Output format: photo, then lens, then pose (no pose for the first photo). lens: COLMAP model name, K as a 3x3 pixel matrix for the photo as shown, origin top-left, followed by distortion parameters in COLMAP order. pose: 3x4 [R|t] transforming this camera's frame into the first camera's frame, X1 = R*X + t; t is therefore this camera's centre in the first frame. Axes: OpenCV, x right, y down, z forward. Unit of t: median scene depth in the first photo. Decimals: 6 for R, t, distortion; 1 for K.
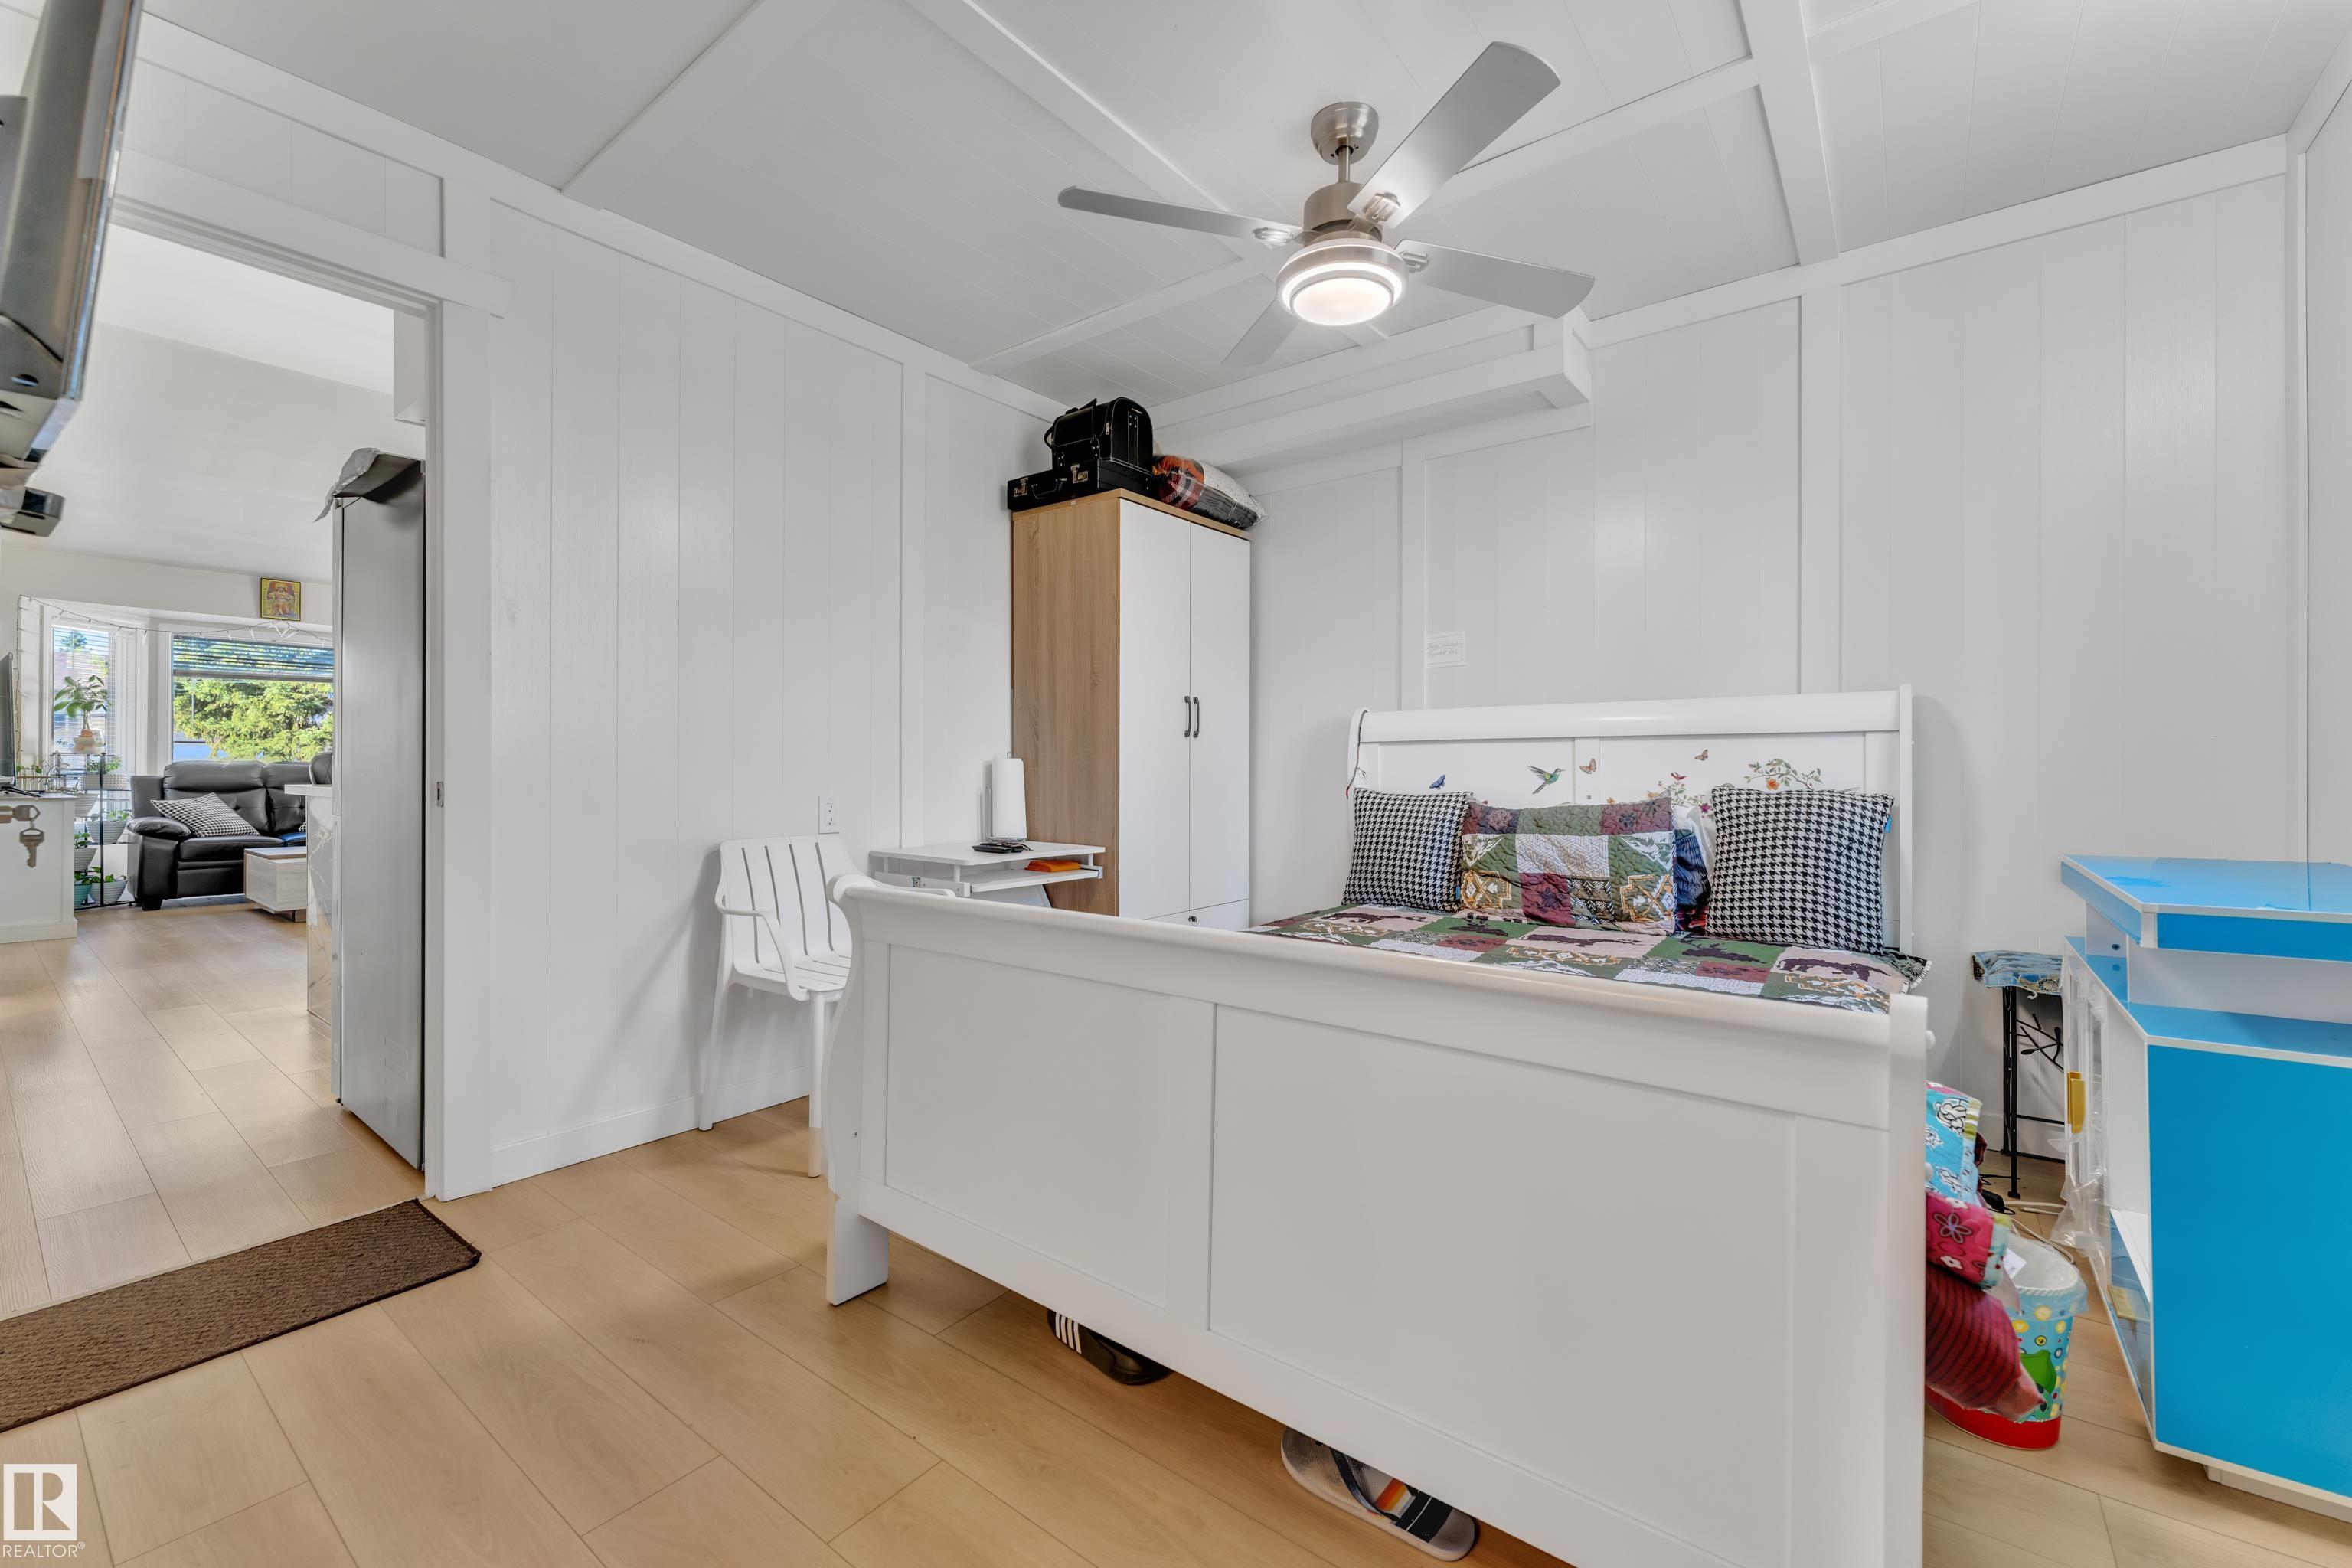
lens RADIAL K [[948.8, 0, 1176.6], [0, 948.8, 771.8], [0, 0, 1]] dist [0.002292, -0.000046]
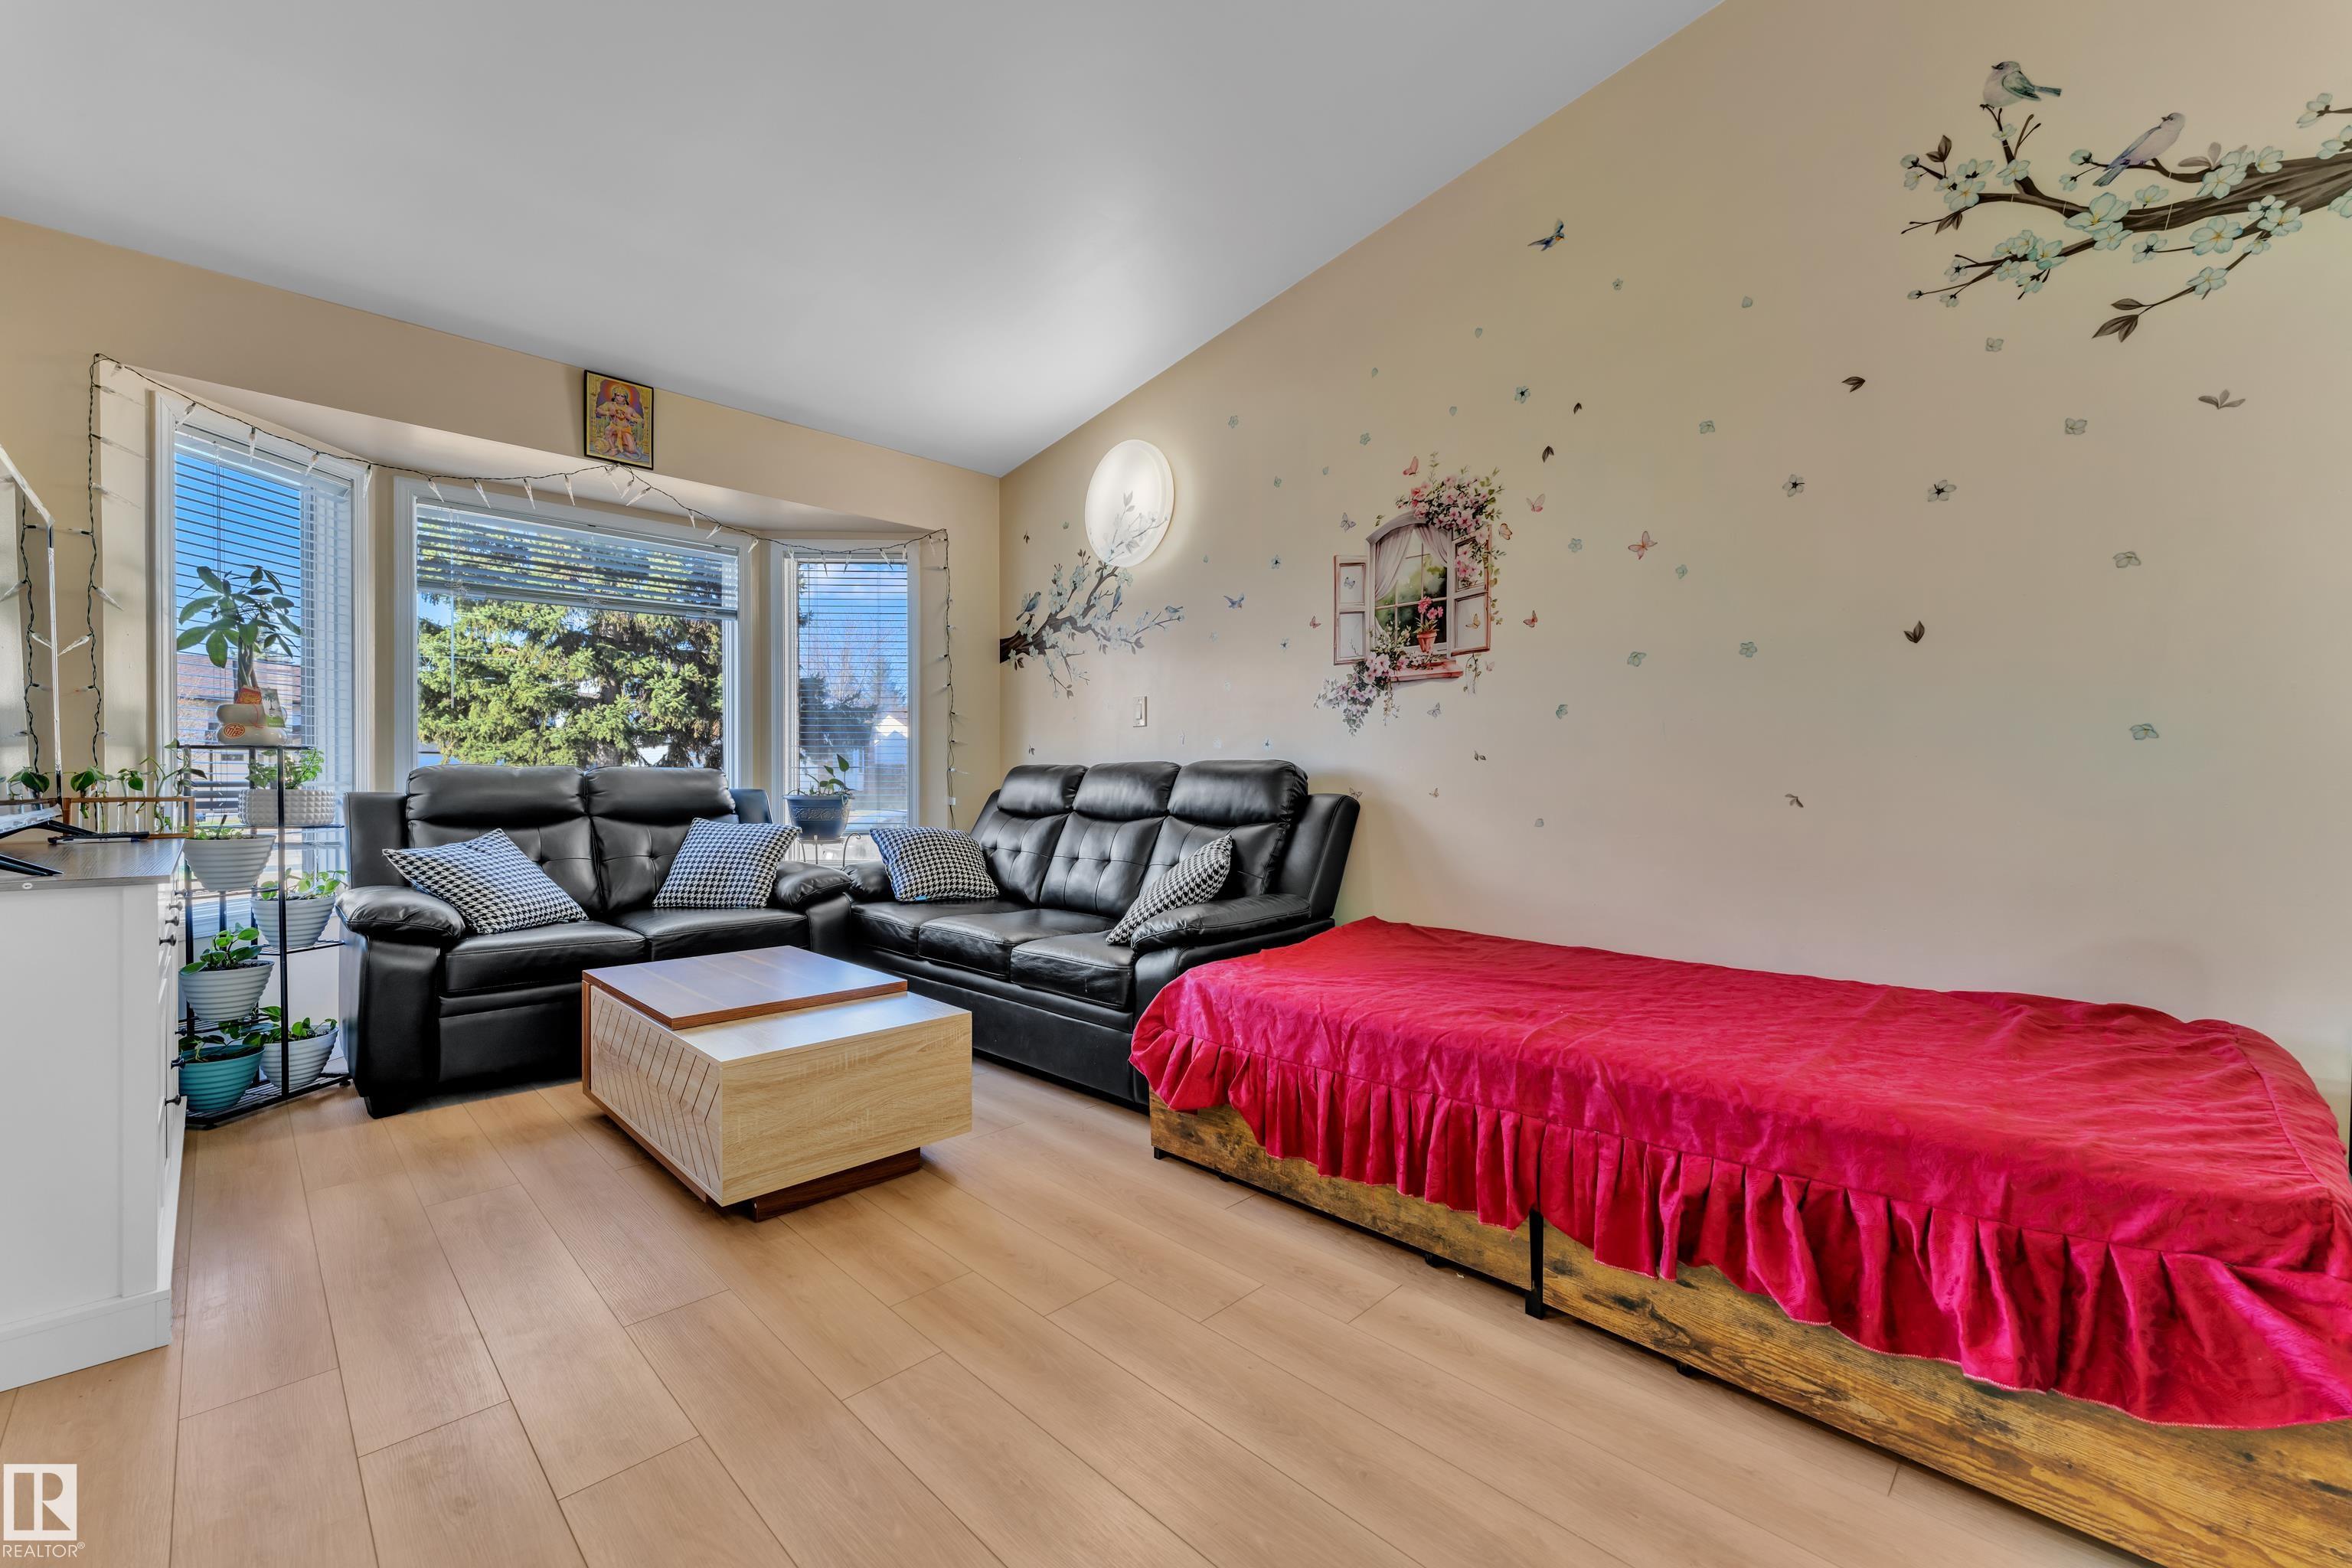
lens RADIAL K [[954.3, 0, 1176.0], [0, 954.3, 784.0], [0, 0, 1]] dist [-0.000277, -0.000042]
pose [[0.991888, -0.004562, -0.127031, -0.651215], [0.005364, 0.999968, 0.005970, -0.000978], [0.127000, -0.006603, 0.991881, 0.602630]]
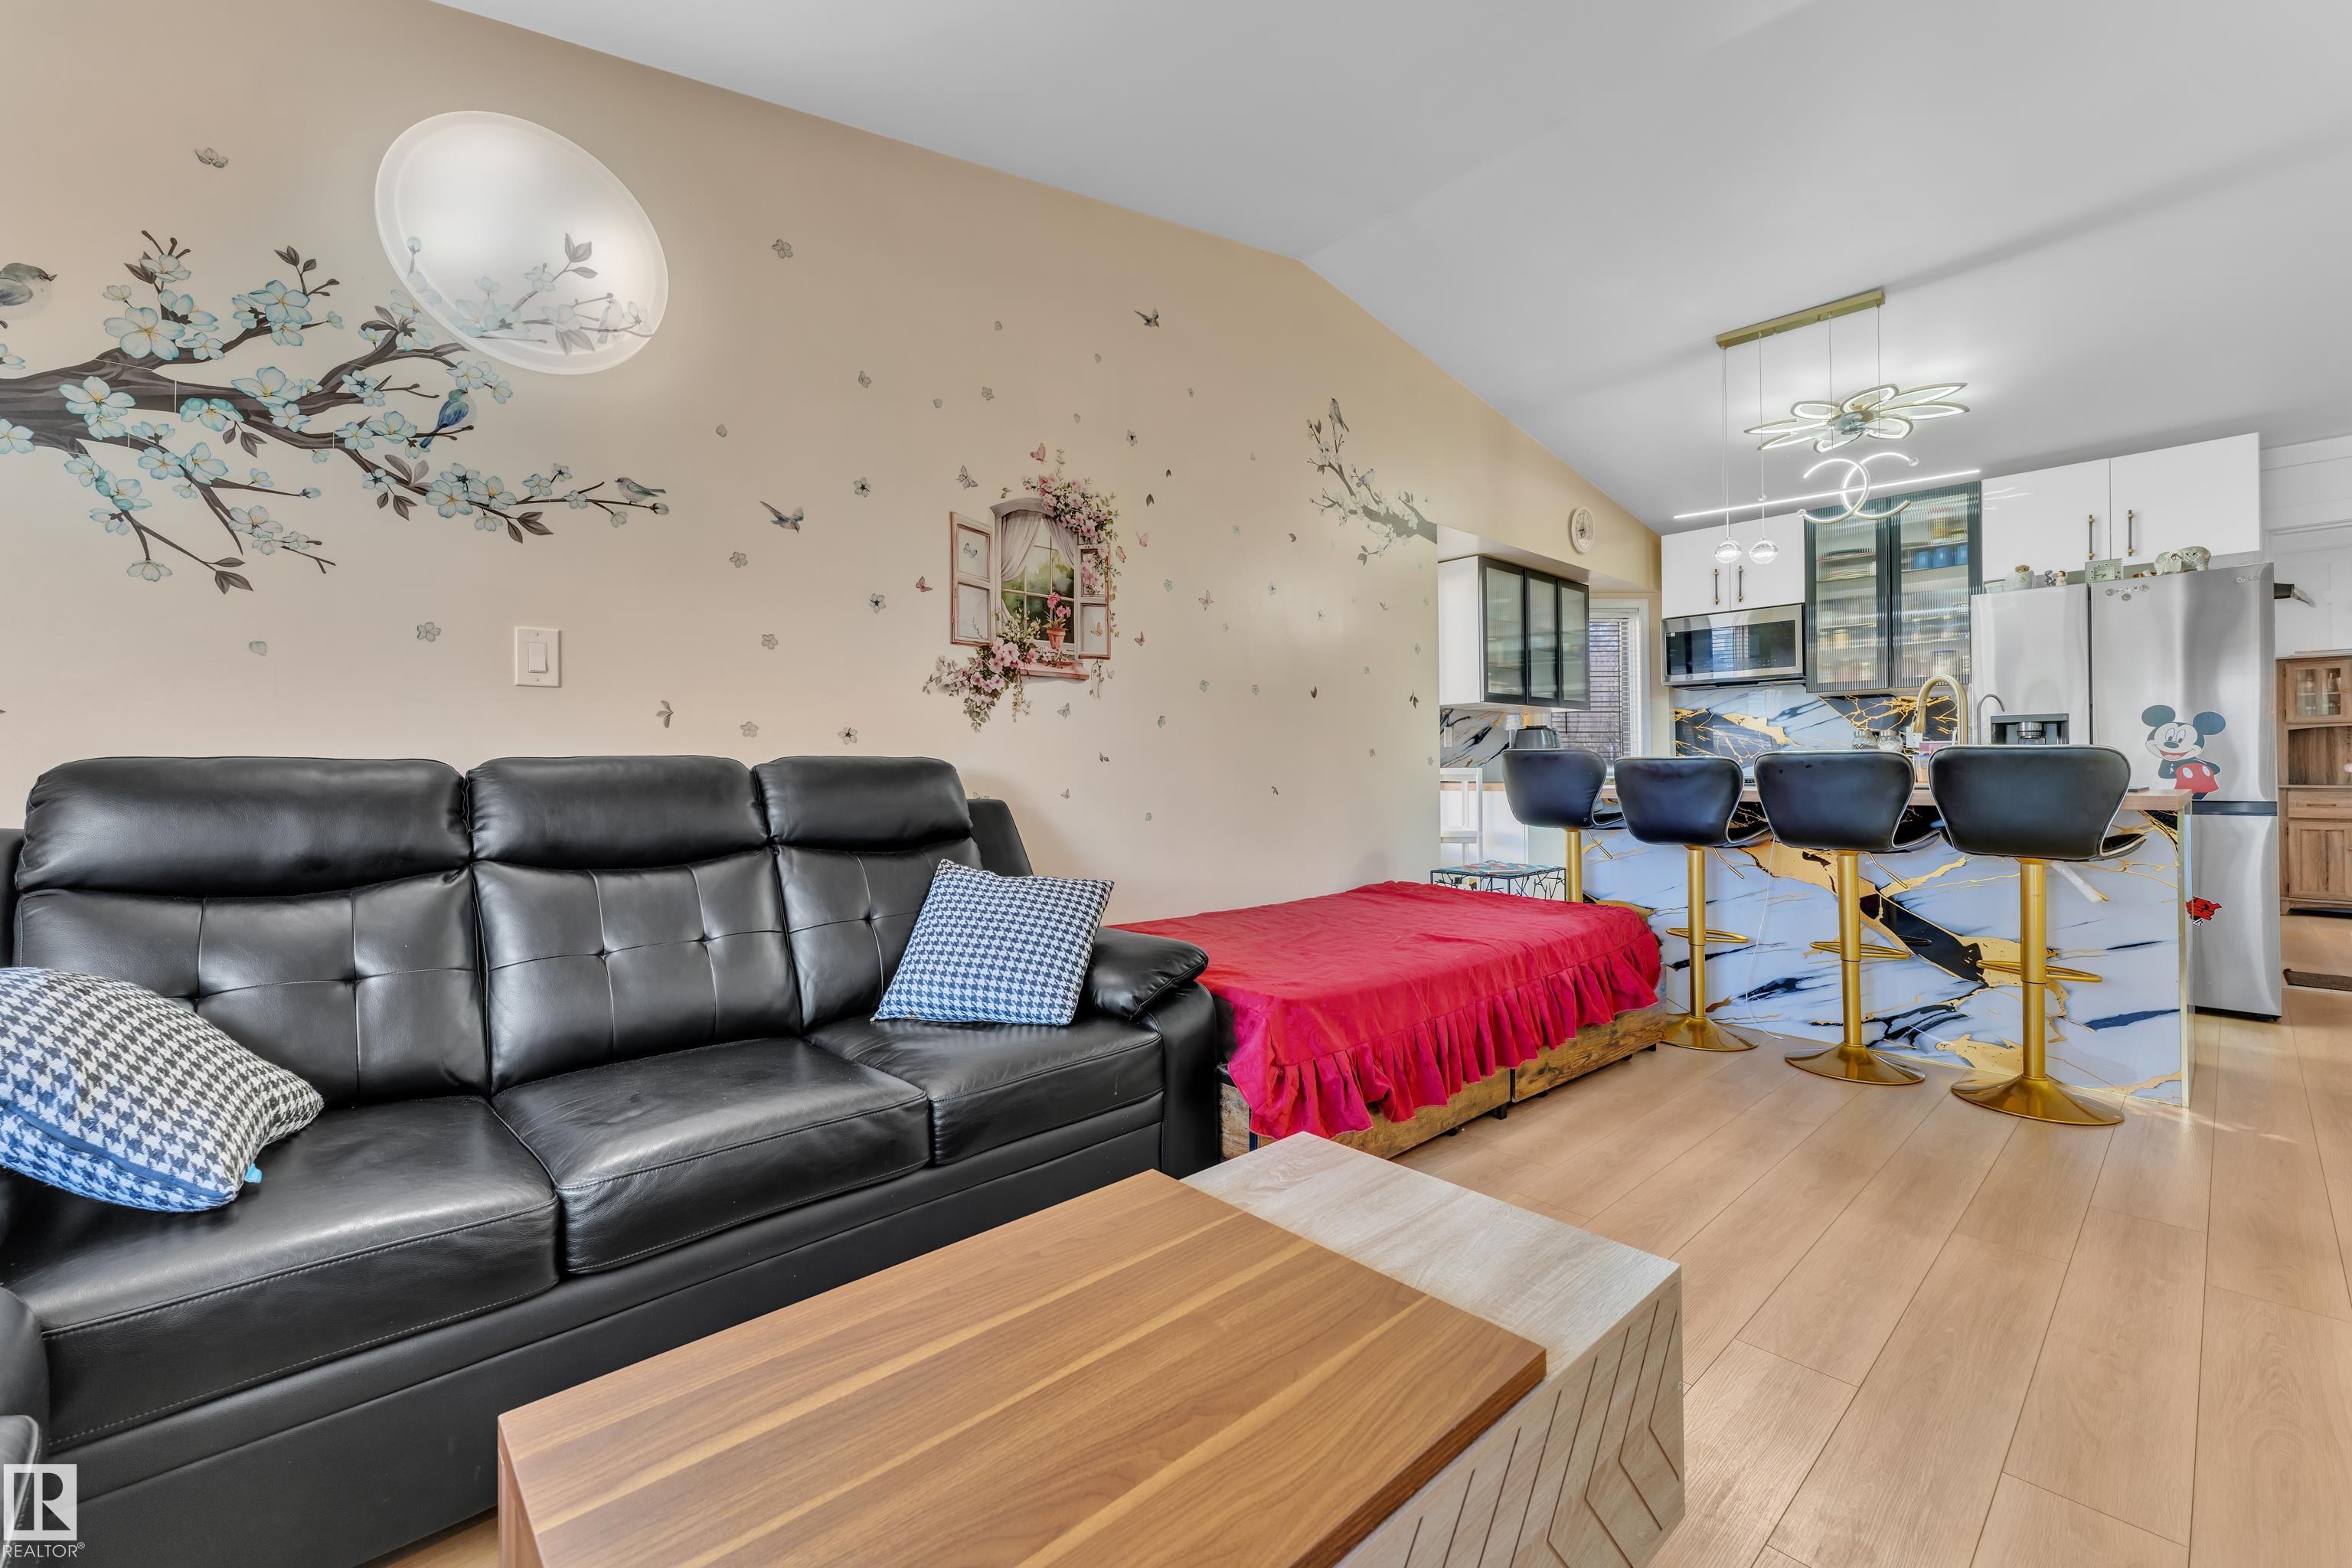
lens RADIAL K [[954.3, 0, 1176.0], [0, 954.3, 784.0], [0, 0, 1]] dist [-0.000277, -0.000042]
pose [[0.173959, -0.012920, 0.984668, -1.008739], [0.016764, 0.999808, 0.010157, -0.001533], [-0.984610, 0.014740, 0.174142, 0.929188]]
